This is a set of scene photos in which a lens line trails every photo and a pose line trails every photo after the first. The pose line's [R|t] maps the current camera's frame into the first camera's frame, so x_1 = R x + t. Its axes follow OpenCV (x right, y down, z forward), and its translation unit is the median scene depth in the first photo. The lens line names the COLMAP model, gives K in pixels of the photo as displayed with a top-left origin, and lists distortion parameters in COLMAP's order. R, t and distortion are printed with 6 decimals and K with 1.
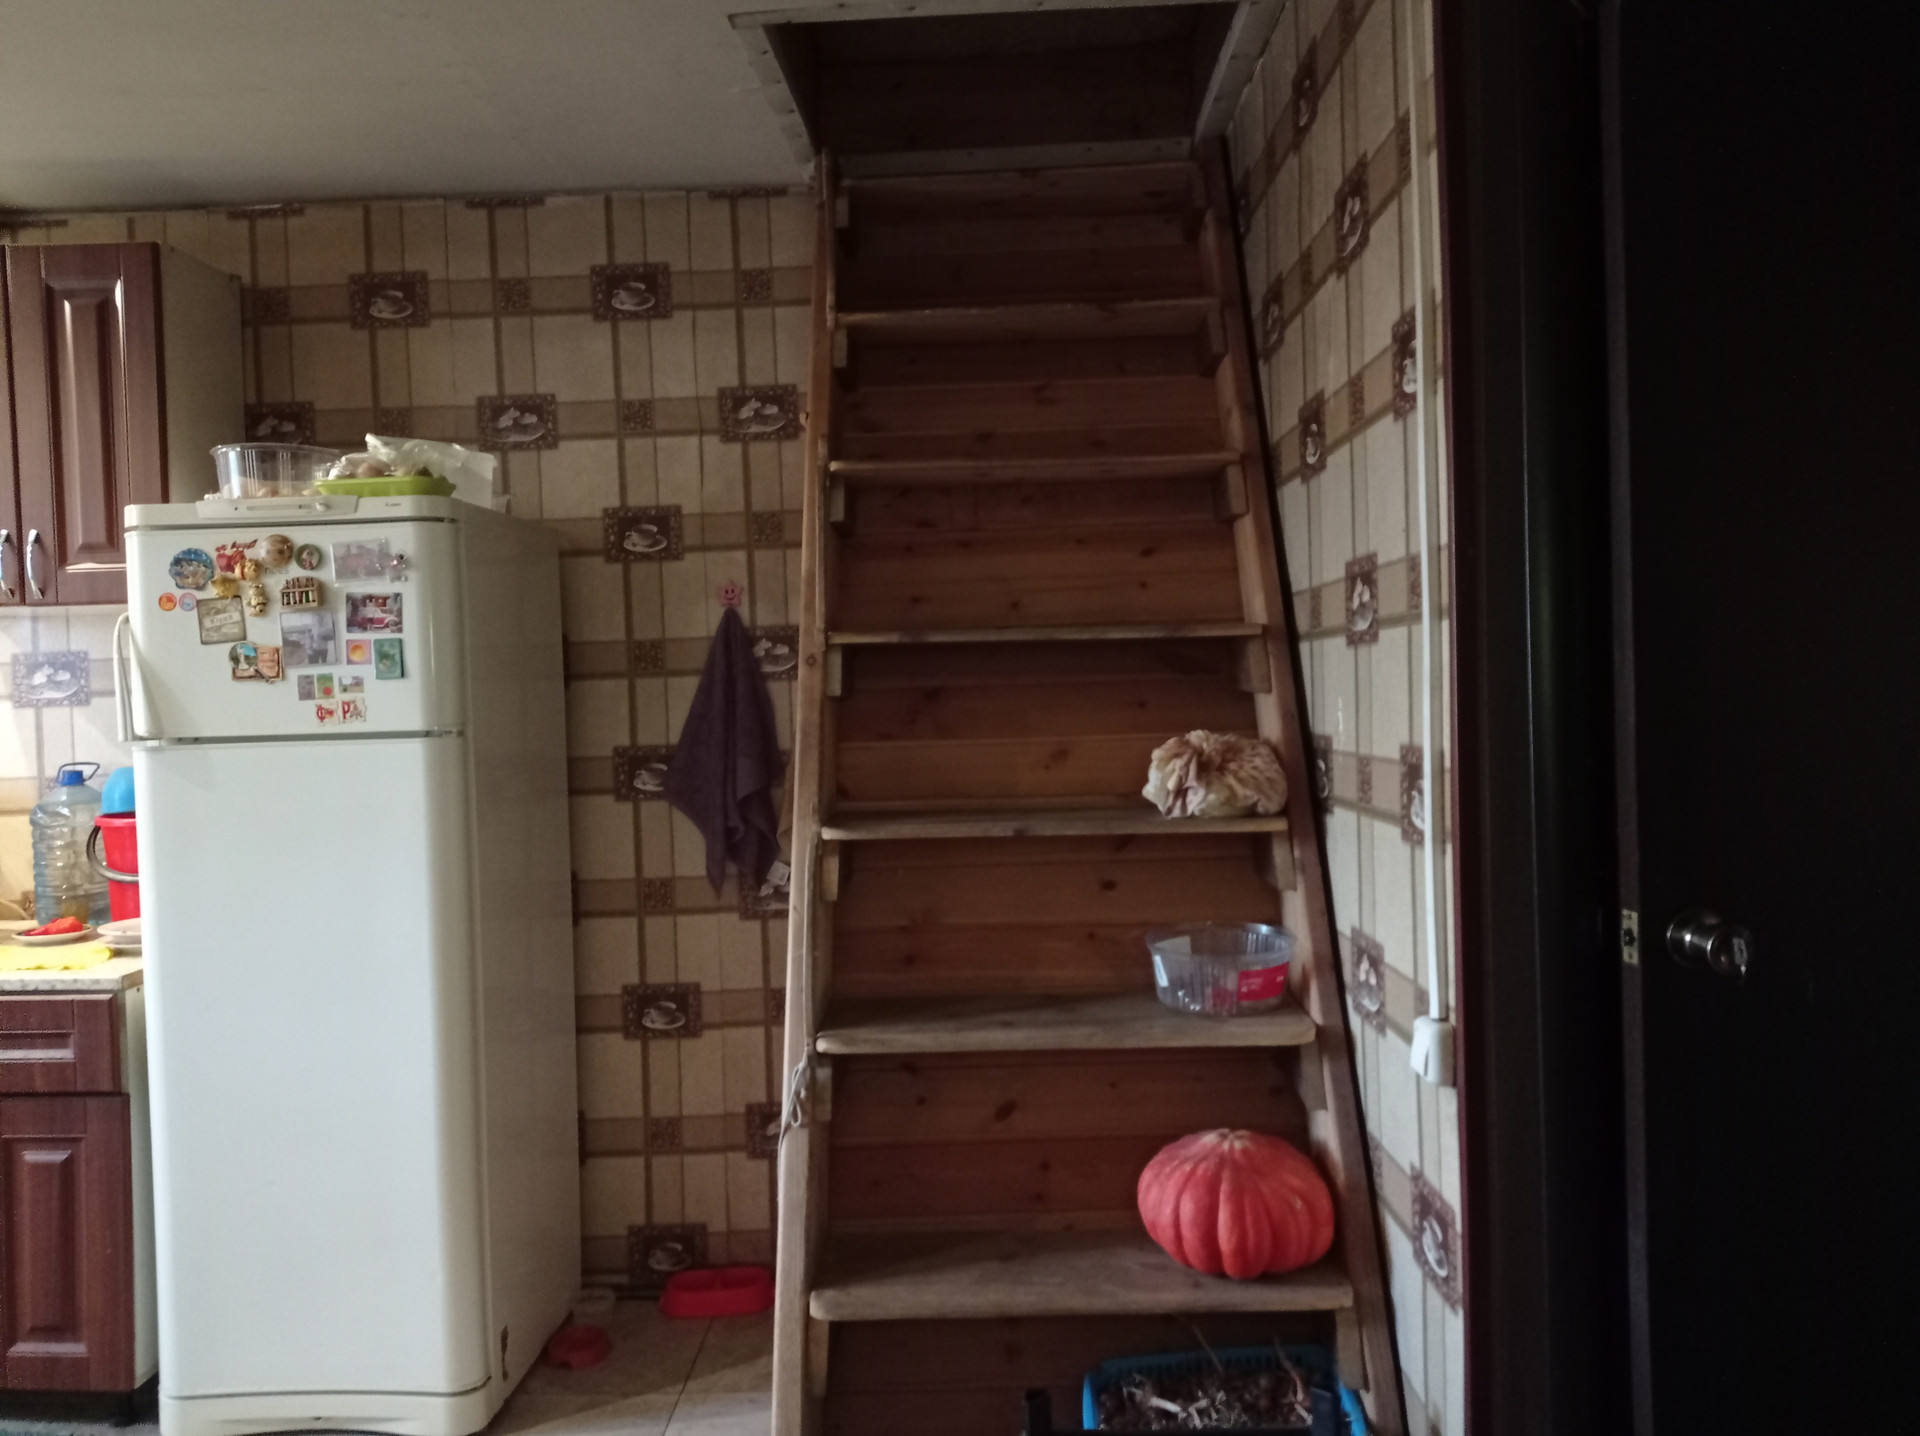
lens RADIAL K [[1441.2, 0, 961.1], [0, 1441.2, 725.7], [0, 0, 1]] dist [0.012334, -0.009524]
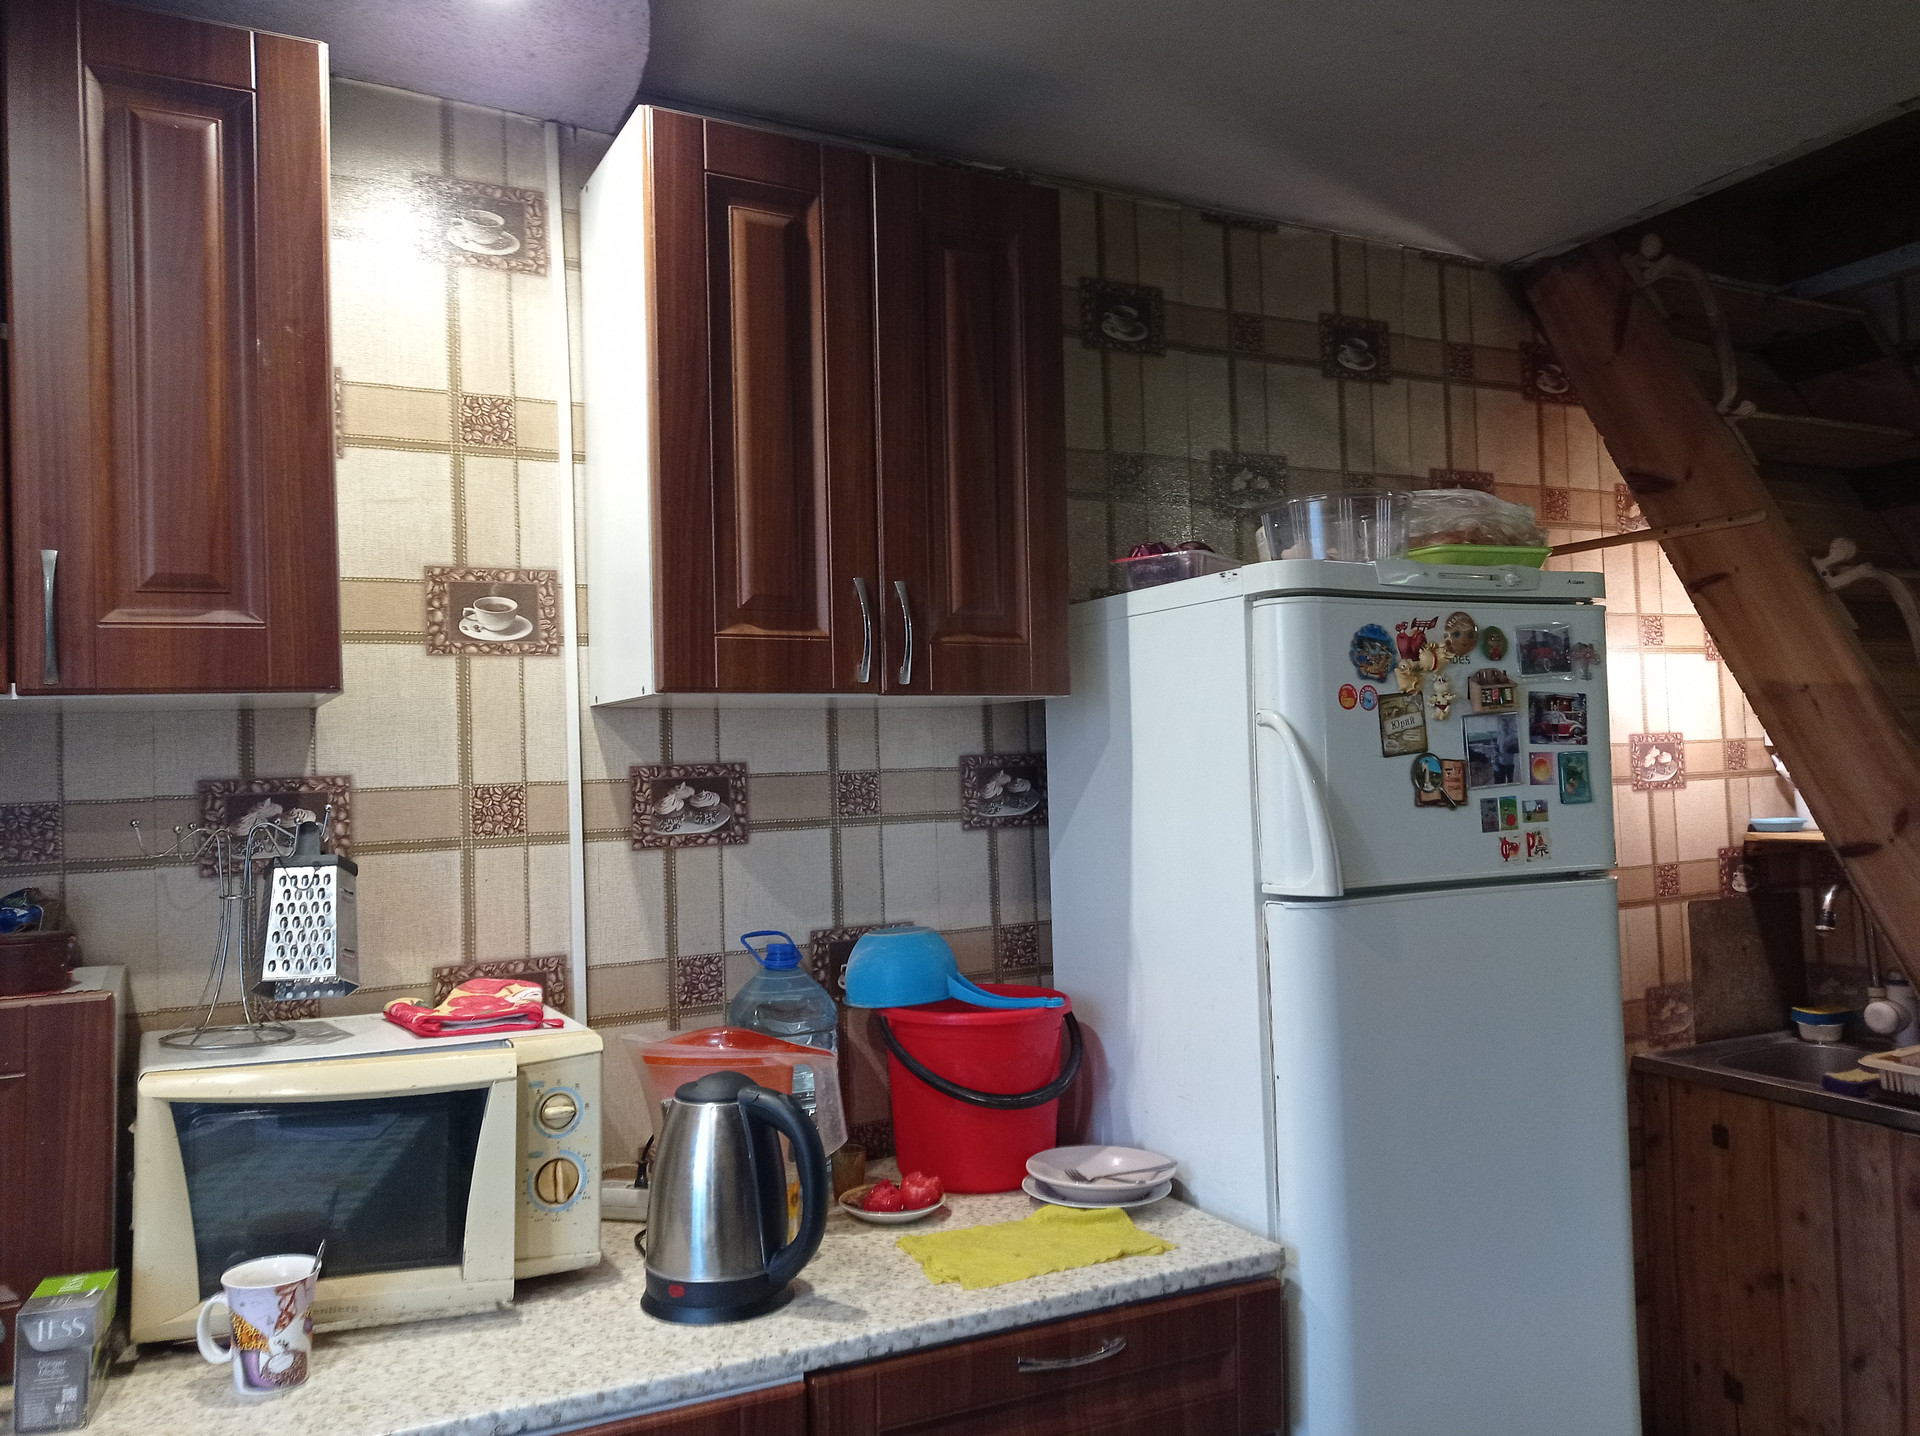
lens RADIAL K [[1454.3, 0, 970.7], [0, 1454.3, 703.6], [0, 0, 1]] dist [0.047626, 0.000844]
pose [[0.878107, 0.025905, 0.477763, -1.056842], [0.018161, 0.996009, -0.087384, -0.022715], [-0.478120, 0.085409, 0.874132, 0.458279]]
